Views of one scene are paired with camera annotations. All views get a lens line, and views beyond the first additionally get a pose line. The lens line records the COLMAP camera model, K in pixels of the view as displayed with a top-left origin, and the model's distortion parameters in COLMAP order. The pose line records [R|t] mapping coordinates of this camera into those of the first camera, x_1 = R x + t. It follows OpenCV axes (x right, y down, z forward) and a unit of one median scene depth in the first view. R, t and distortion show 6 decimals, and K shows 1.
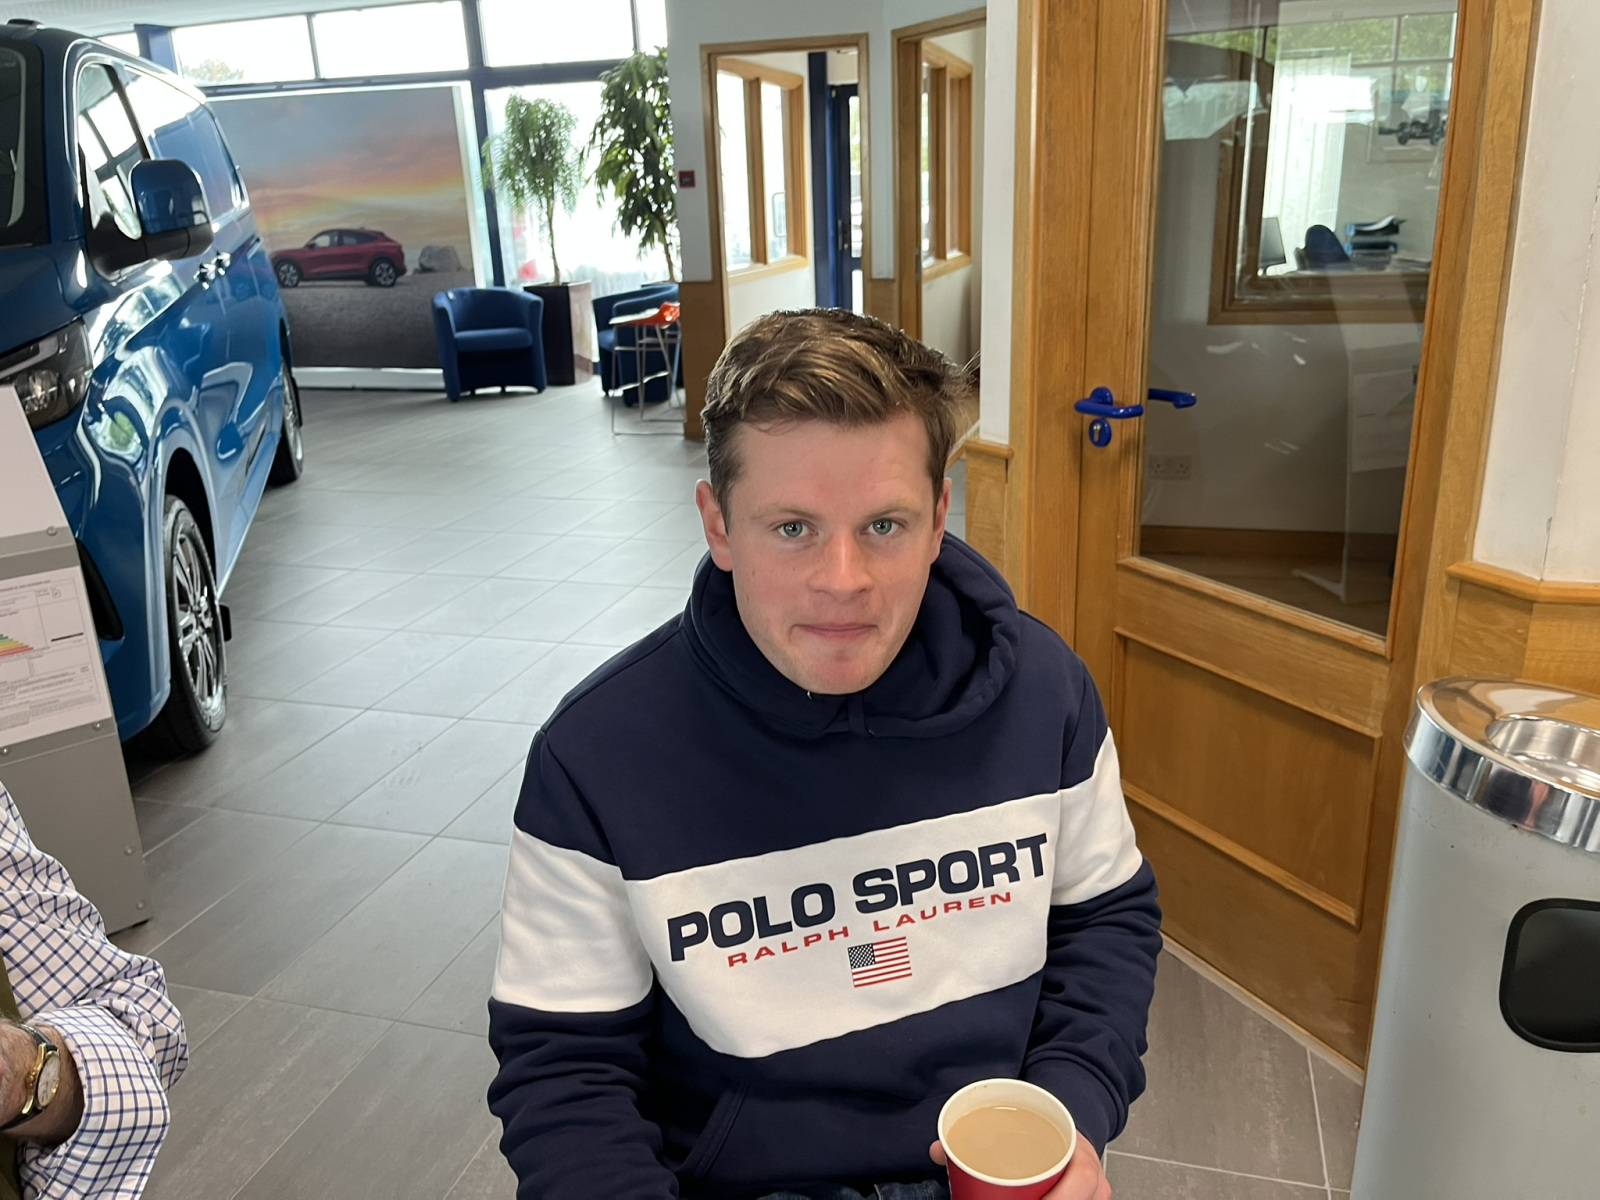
lens RADIAL K [[1228.8, 0, 800.0], [0, 1228.8, 600.0], [0, 0, 1]] dist [0.068125, -0.101905]
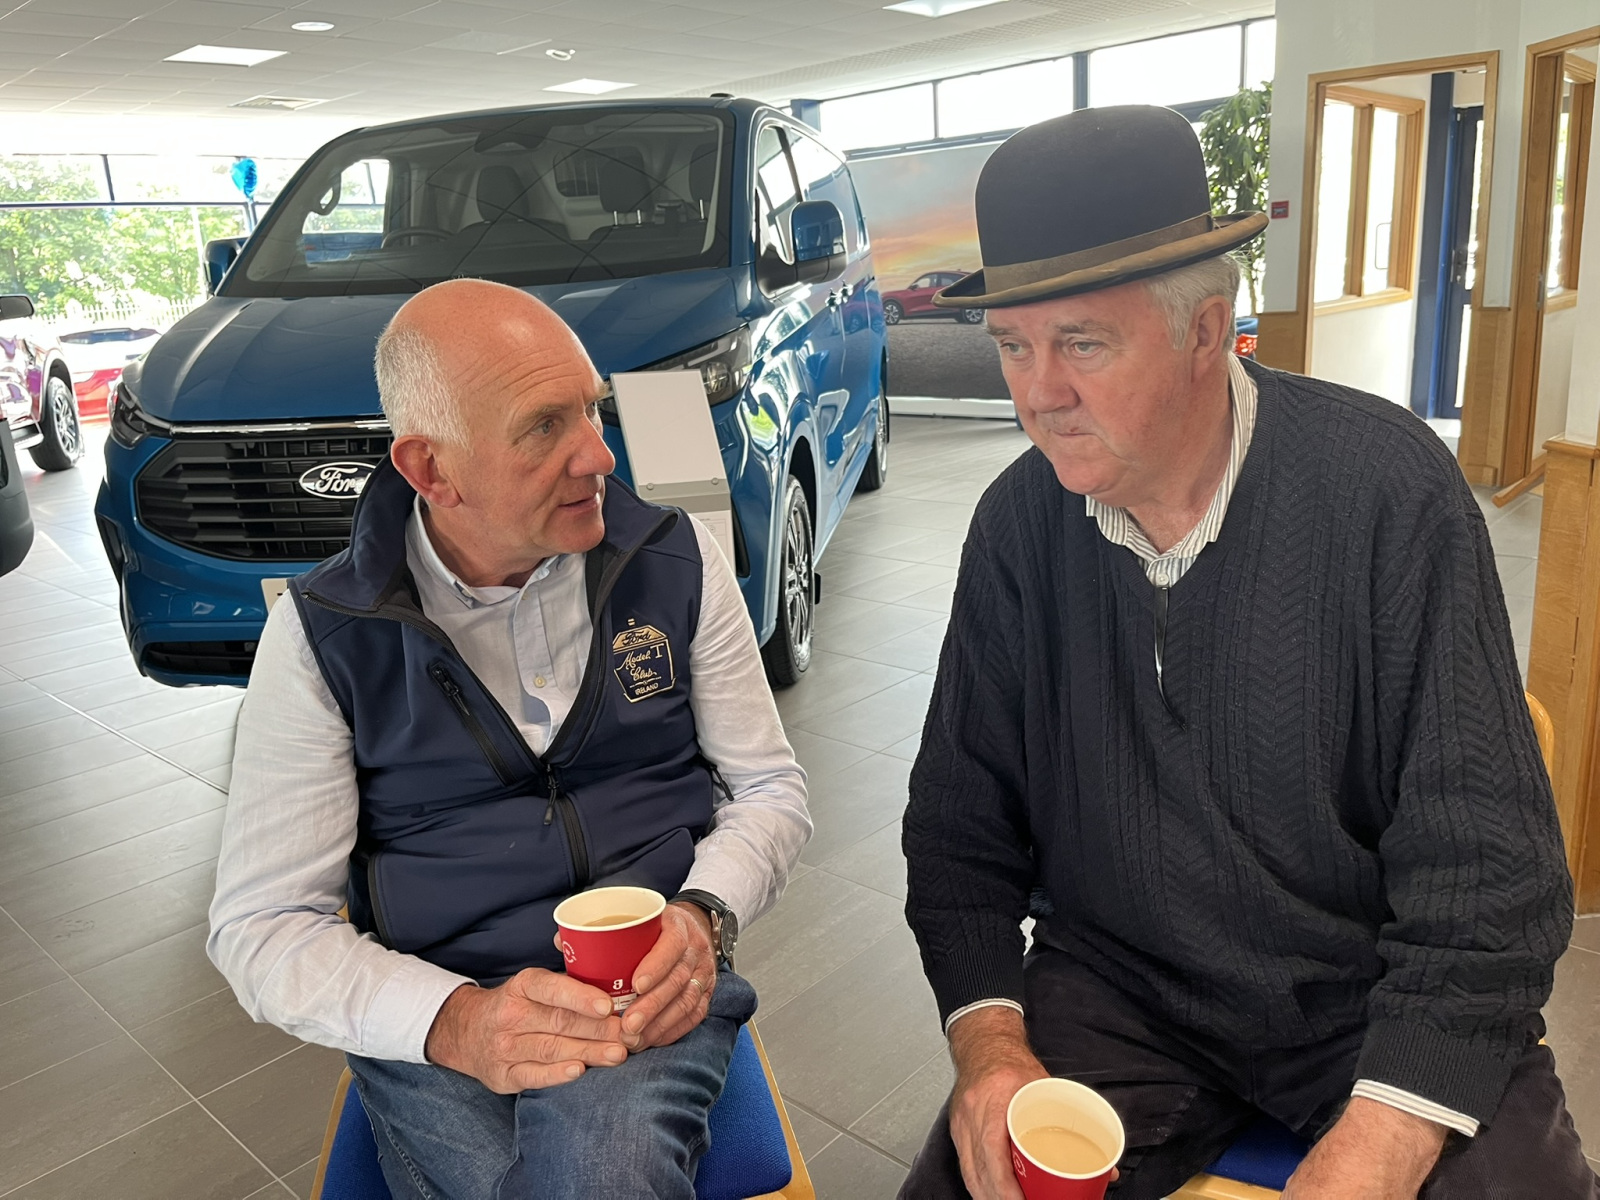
lens RADIAL K [[1220.0, 0, 802.8], [0, 1220.0, 591.9], [0, 0, 1]] dist [0.098477, -0.146078]
pose [[0.902531, 0.096414, -0.419693, 0.009465], [-0.114094, 0.993322, -0.017164, 0.024324], [0.415235, 0.063375, 0.907504, -0.038518]]
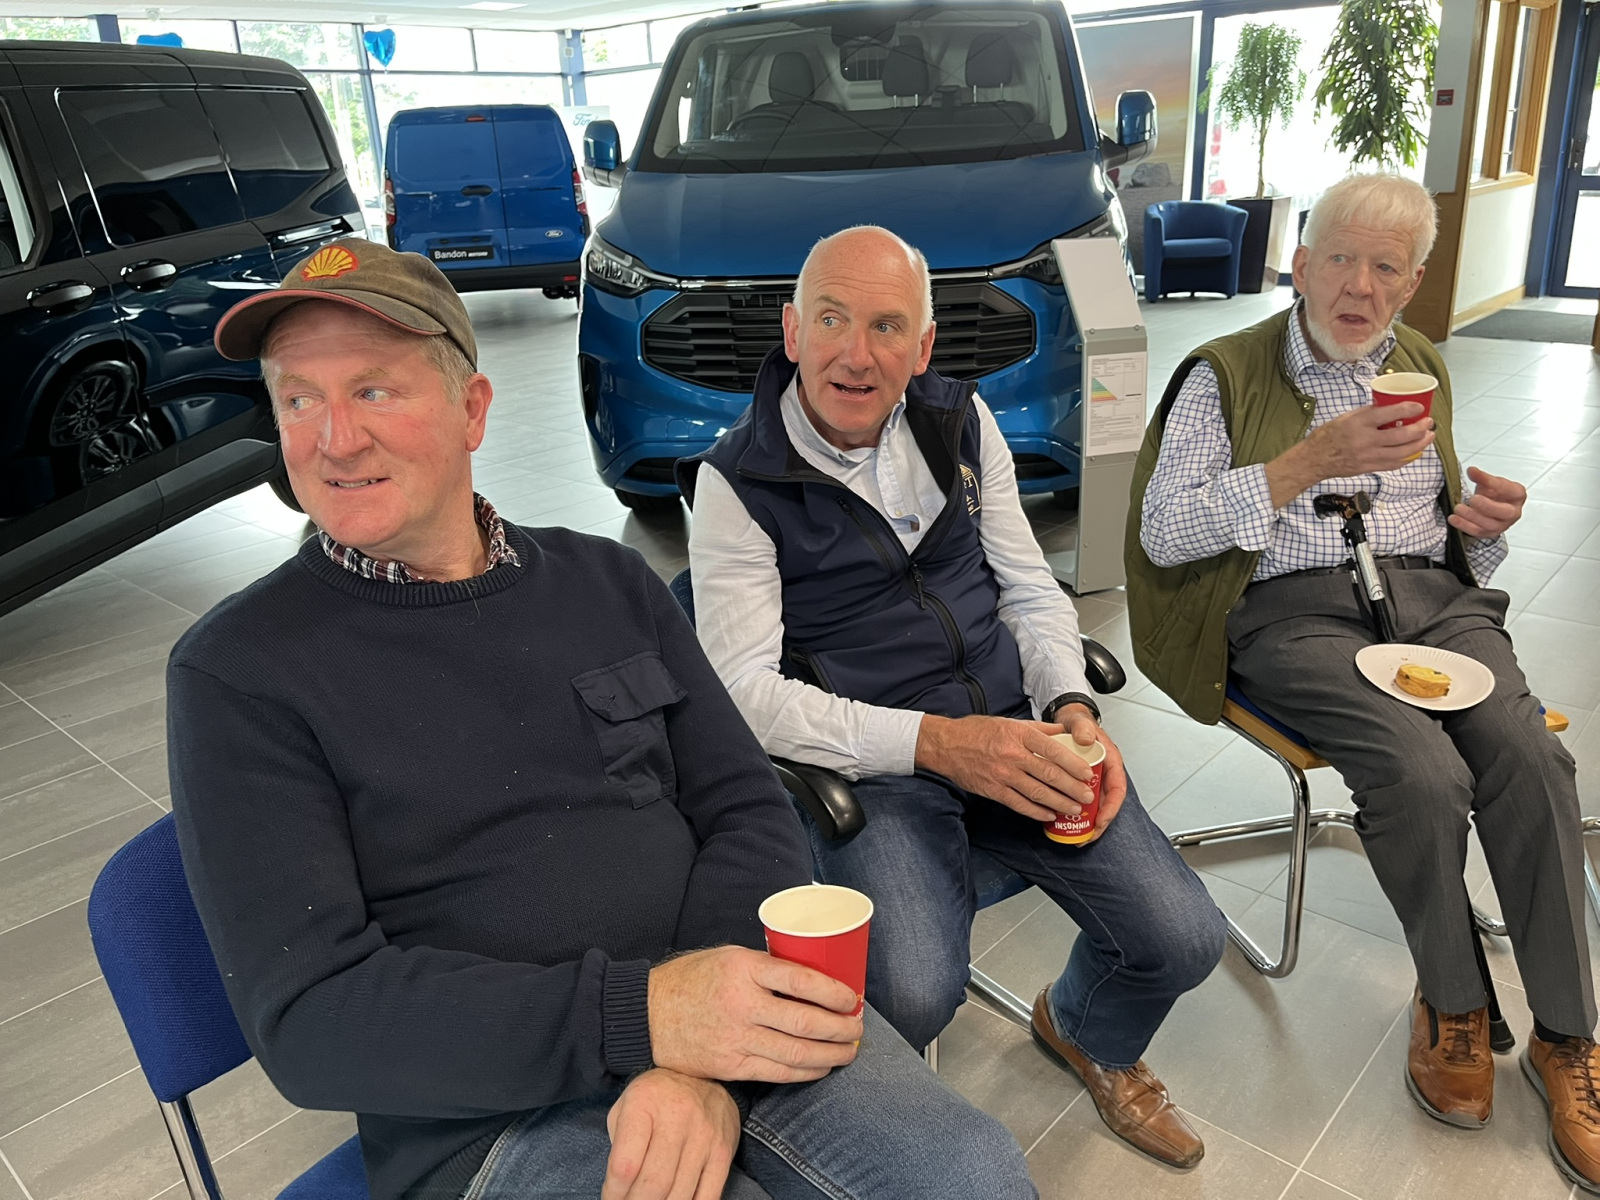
lens RADIAL K [[1228.8, 0, 800.0], [0, 1228.8, 600.0], [0, 0, 1]] dist [0.068125, -0.101905]
pose [[0.902423, 0.147814, -0.404701, -0.103126], [-0.125040, 0.988732, 0.082306, 0.078692], [0.412307, -0.023671, 0.910737, -0.243362]]
